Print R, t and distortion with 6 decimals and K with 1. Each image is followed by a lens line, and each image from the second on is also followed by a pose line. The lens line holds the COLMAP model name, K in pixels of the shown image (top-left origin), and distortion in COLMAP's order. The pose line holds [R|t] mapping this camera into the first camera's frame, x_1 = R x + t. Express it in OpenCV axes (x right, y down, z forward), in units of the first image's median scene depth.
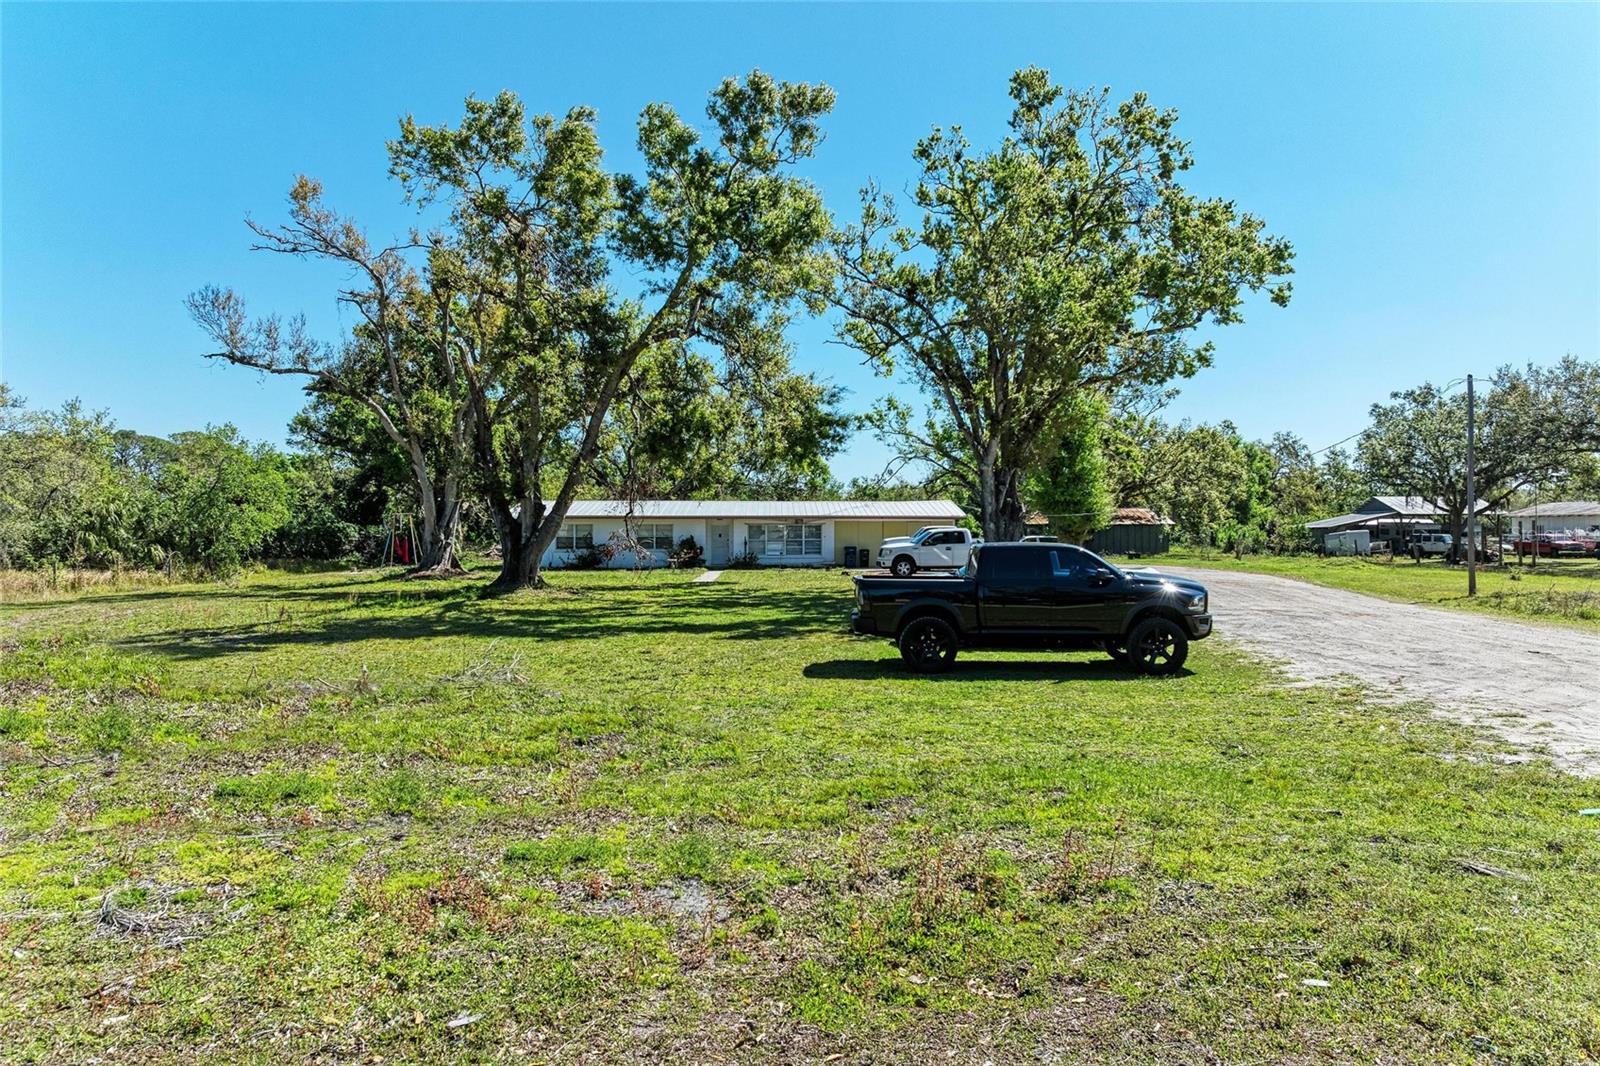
lens RADIAL K [[1096.7, 0, 800.0], [0, 1096.7, 533.0], [0, 0, 1]] dist [-0.009832, -0.002870]
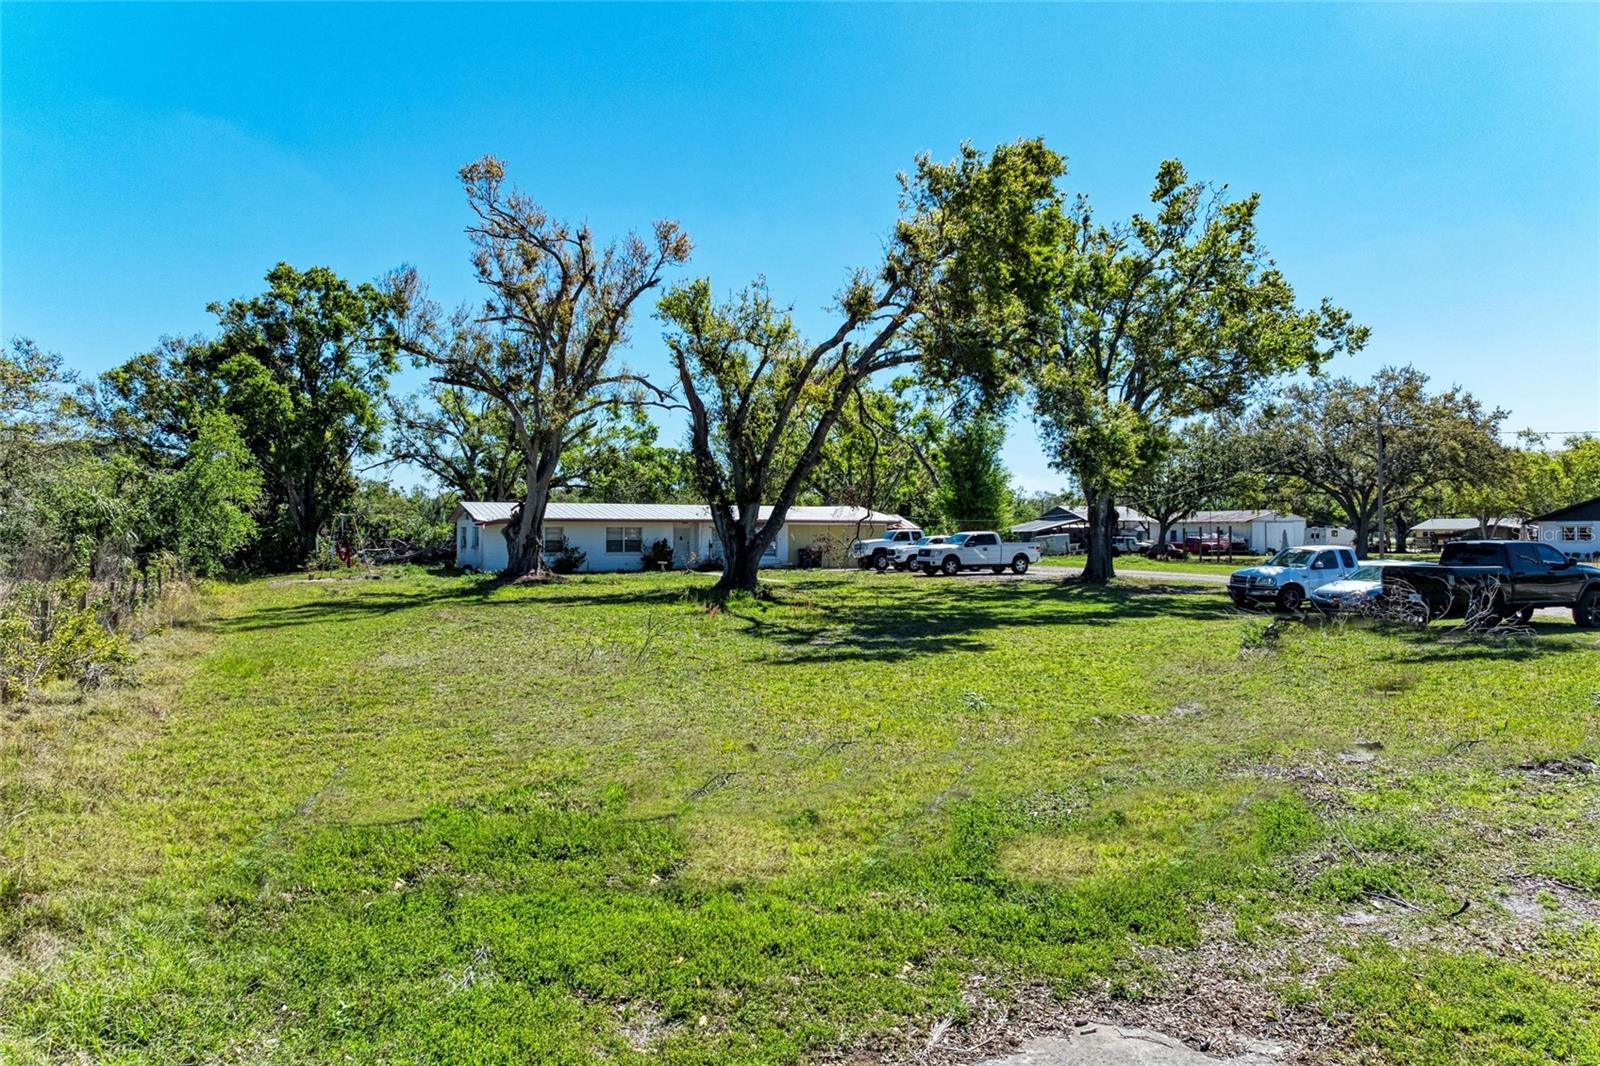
lens RADIAL K [[1096.7, 0, 800.0], [0, 1096.7, 533.0], [0, 0, 1]] dist [-0.009832, -0.002870]
pose [[0.889364, 0.001470, 0.457197, -0.687943], [-0.000310, 0.999997, -0.002612, -0.000222], [-0.457199, 0.002181, 0.889362, 0.044605]]
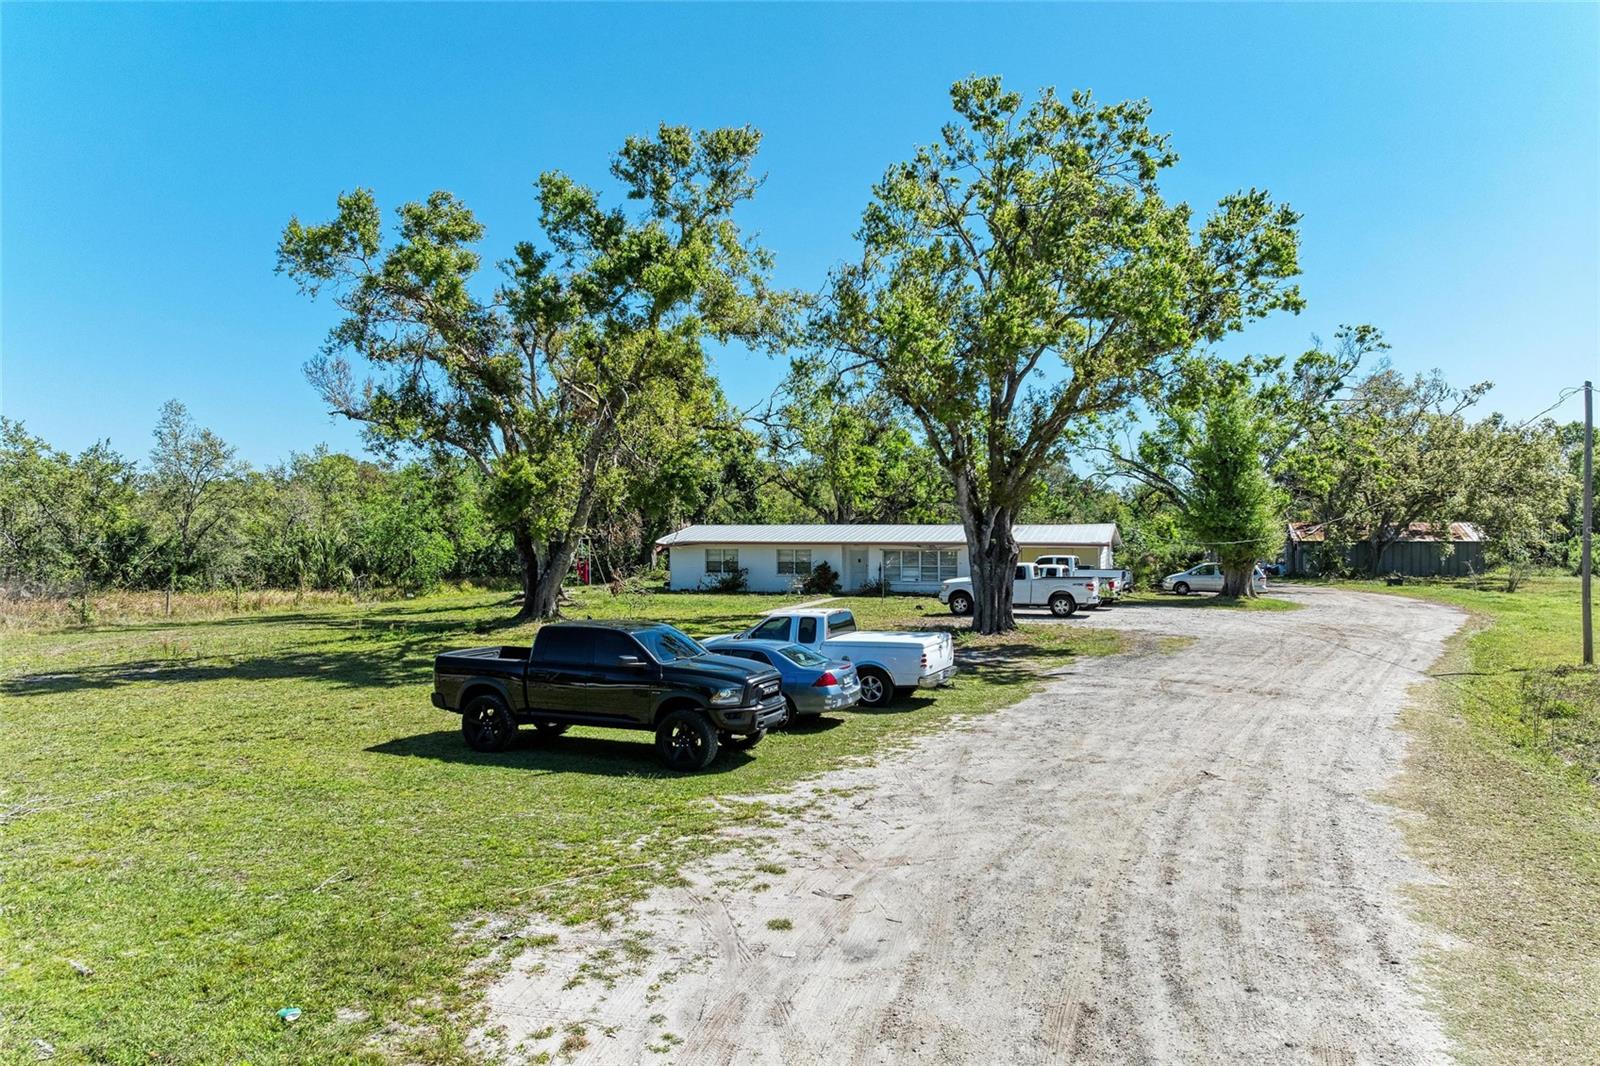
lens RADIAL K [[1096.7, 0, 800.0], [0, 1096.7, 533.0], [0, 0, 1]] dist [-0.009832, -0.002870]
pose [[0.940353, 0.000892, -0.340199, 0.333465], [-0.001571, 0.999997, -0.001722, -0.032933], [0.340197, 0.002154, 0.940352, 0.069645]]
